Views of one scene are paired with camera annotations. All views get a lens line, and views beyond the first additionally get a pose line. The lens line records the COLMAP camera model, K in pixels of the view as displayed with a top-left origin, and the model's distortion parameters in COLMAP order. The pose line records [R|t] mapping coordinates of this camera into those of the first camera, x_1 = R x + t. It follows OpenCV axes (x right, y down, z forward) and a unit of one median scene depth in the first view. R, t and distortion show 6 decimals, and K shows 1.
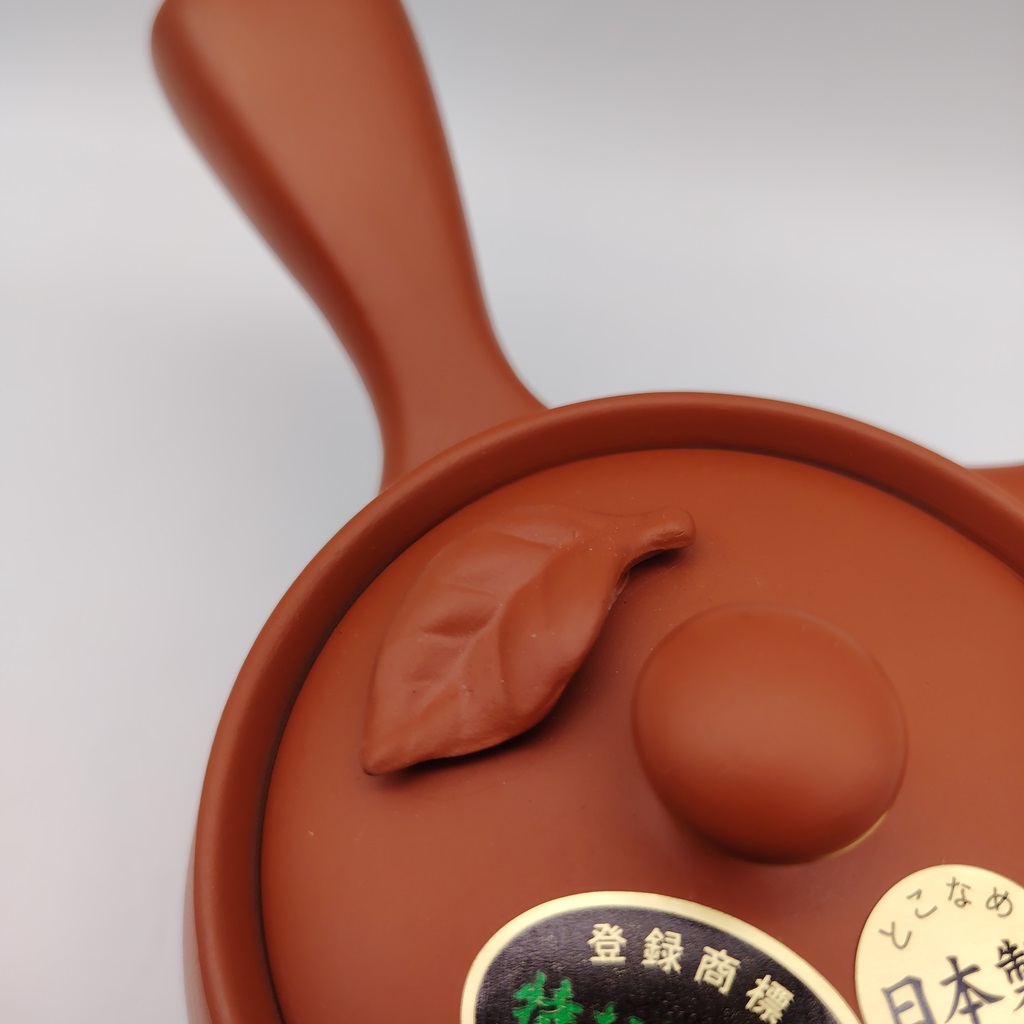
lens RADIAL K [[1141.5, 0, 512.0], [0, 1141.5, 512.0], [0, 0, 1]] dist [-0.082011, 0.001806]
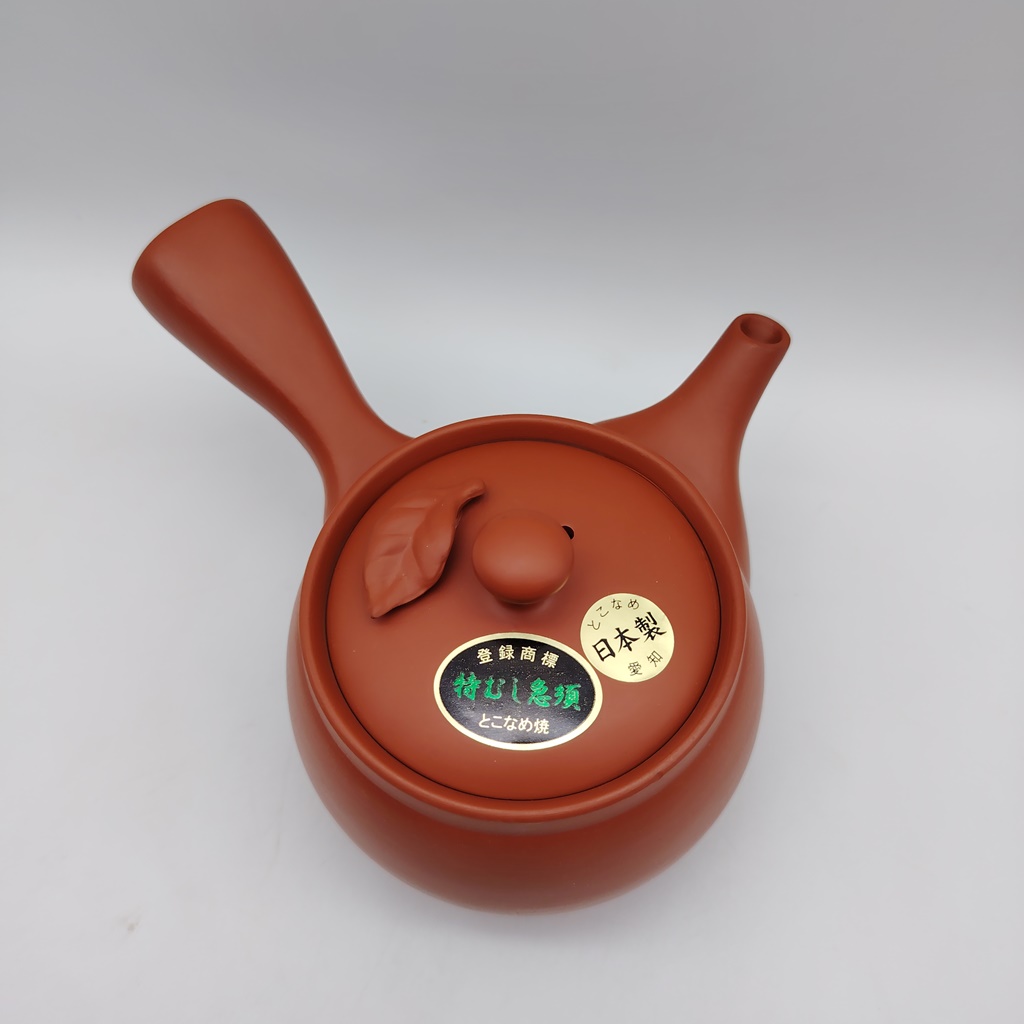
lens RADIAL K [[1104.5, 0, 512.0], [0, 1104.5, 512.0], [0, 0, 1]] dist [0.167165, 0.001583]
pose [[0.964260, -0.237060, 0.118341, -0.072912], [0.231363, 0.971018, 0.059950, -0.064765], [-0.129123, -0.030428, 0.991162, -1.446620]]
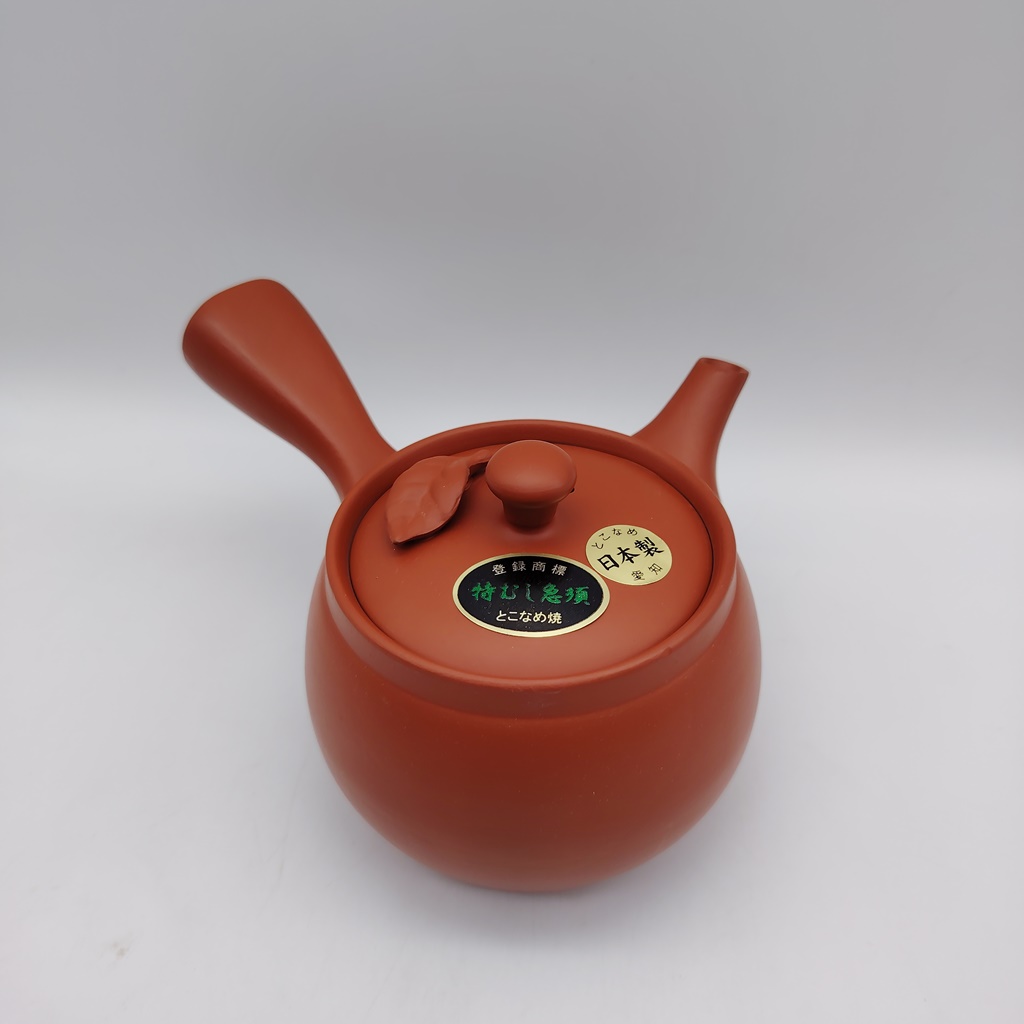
lens RADIAL K [[1104.5, 0, 512.0], [0, 1104.5, 512.0], [0, 0, 1]] dist [0.167165, 0.001583]
pose [[0.953297, -0.194160, 0.231357, -0.473335], [0.255787, 0.926329, -0.276565, 0.993508], [-0.160614, 0.322827, 0.932730, -1.536742]]
